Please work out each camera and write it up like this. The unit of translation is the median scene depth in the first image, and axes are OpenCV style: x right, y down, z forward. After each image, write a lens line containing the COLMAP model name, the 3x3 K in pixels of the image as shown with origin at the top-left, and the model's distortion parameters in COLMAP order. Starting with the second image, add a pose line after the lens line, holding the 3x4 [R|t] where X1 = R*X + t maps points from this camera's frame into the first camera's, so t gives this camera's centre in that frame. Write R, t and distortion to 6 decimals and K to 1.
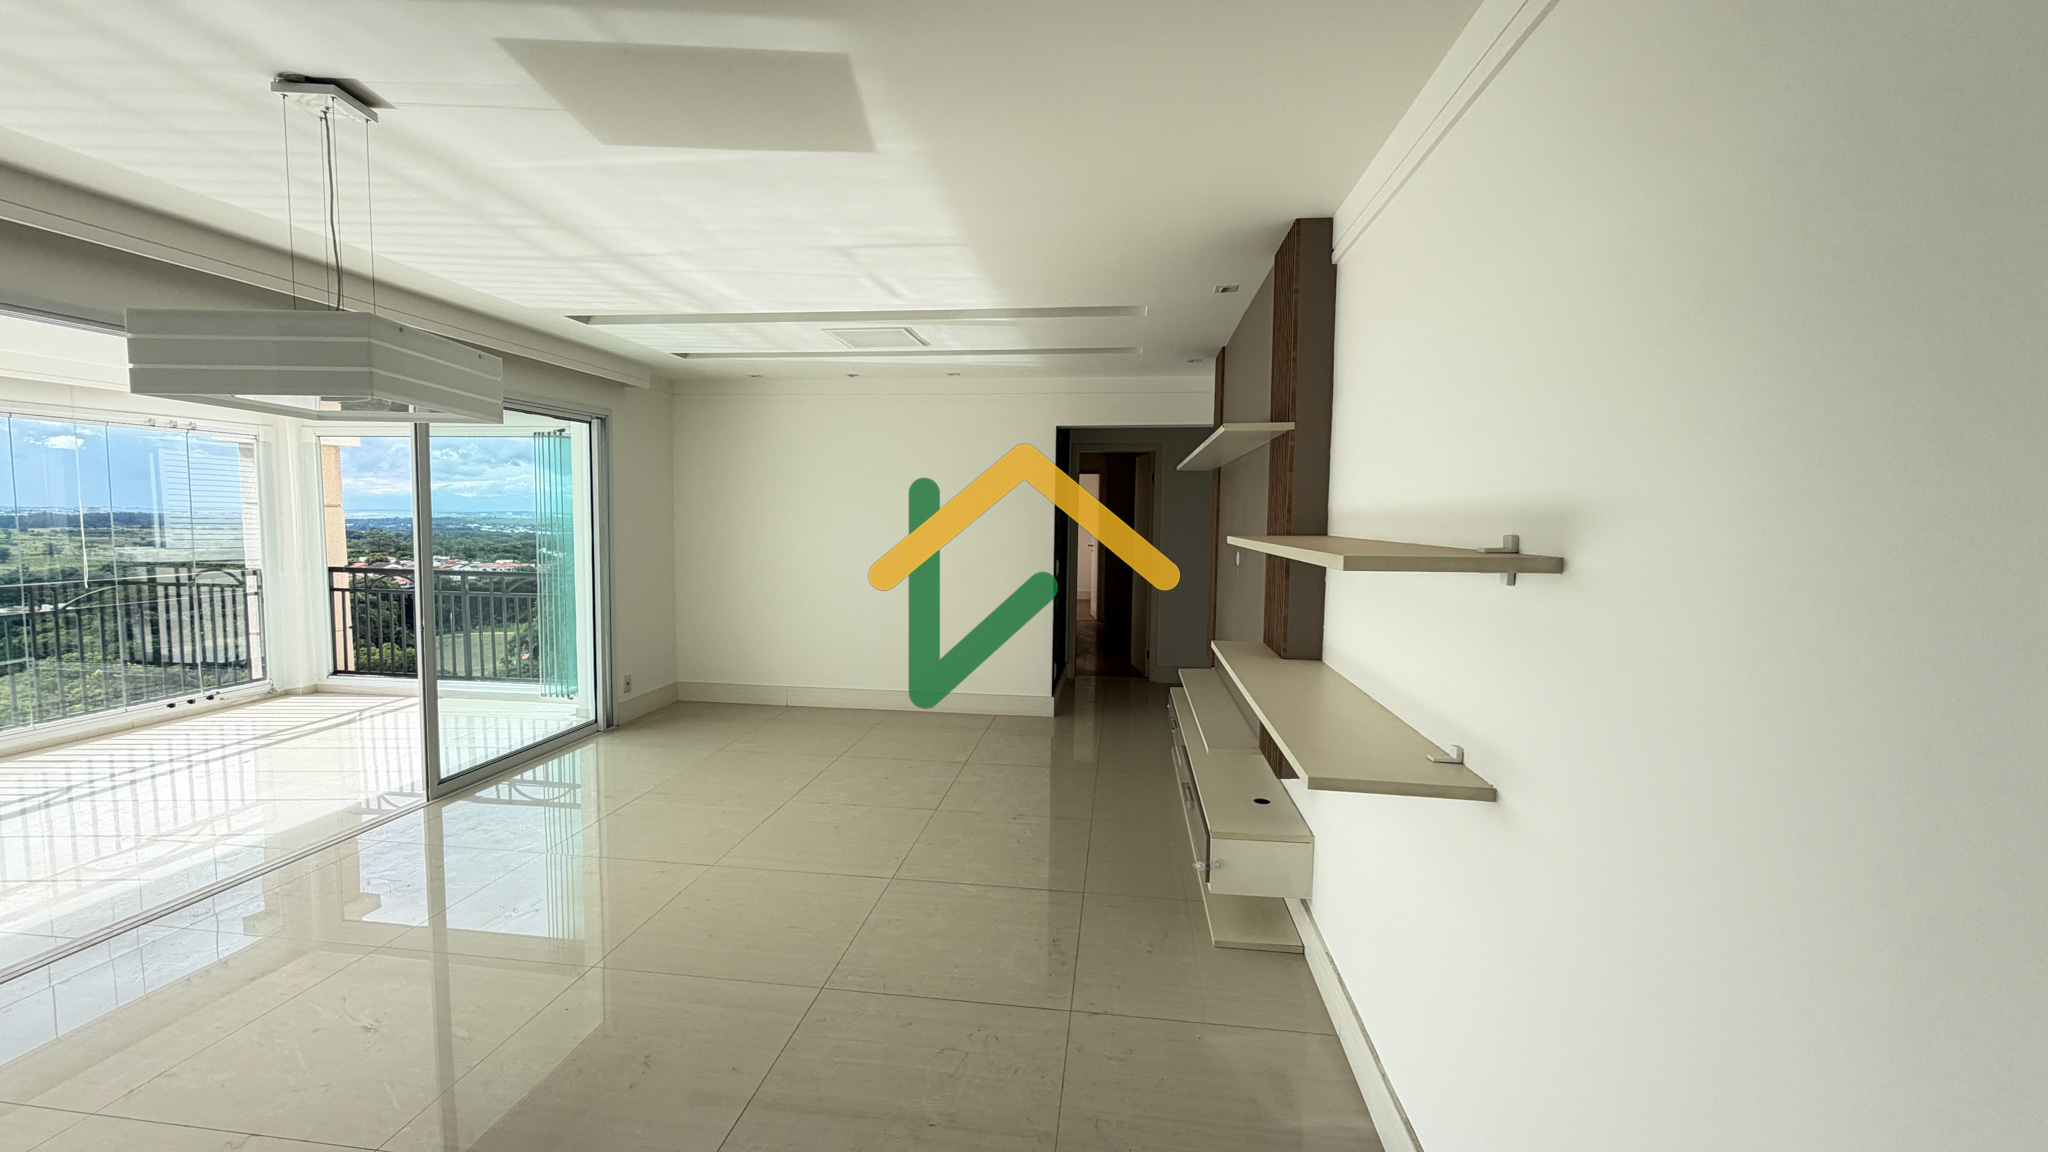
lens RADIAL K [[811.8, 0, 1013.0], [0, 811.8, 571.0], [0, 0, 1]] dist [-0.000017, 0.000016]
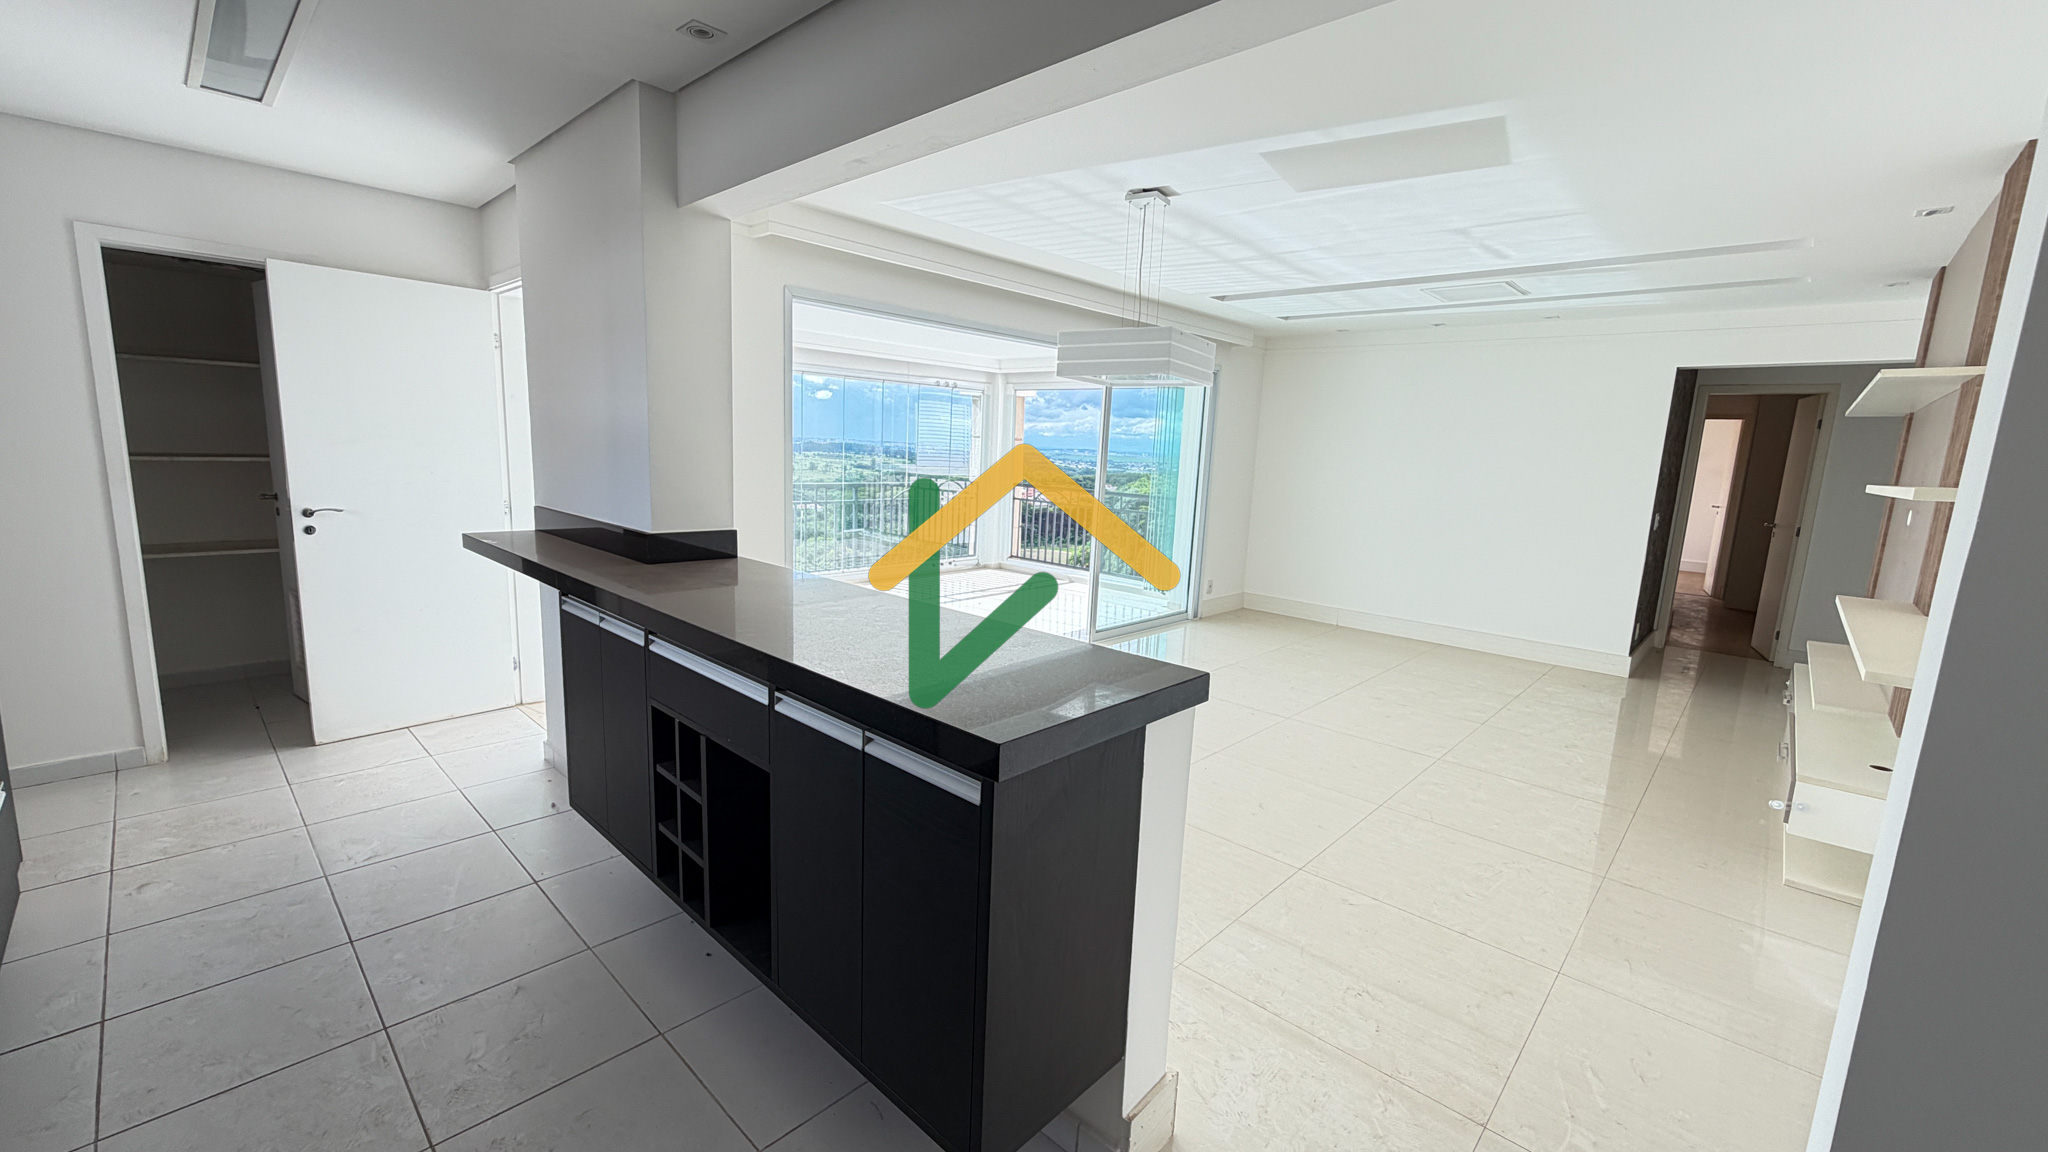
lens RADIAL K [[811.8, 0, 1016.9], [0, 811.8, 572.7], [0, 0, 1]] dist [-0.000017, 0.000016]
pose [[0.810304, 0.113706, -0.574872, 0.003116], [-0.073145, 0.992948, 0.093298, 0.024979], [0.581427, -0.033551, 0.812907, -0.221542]]
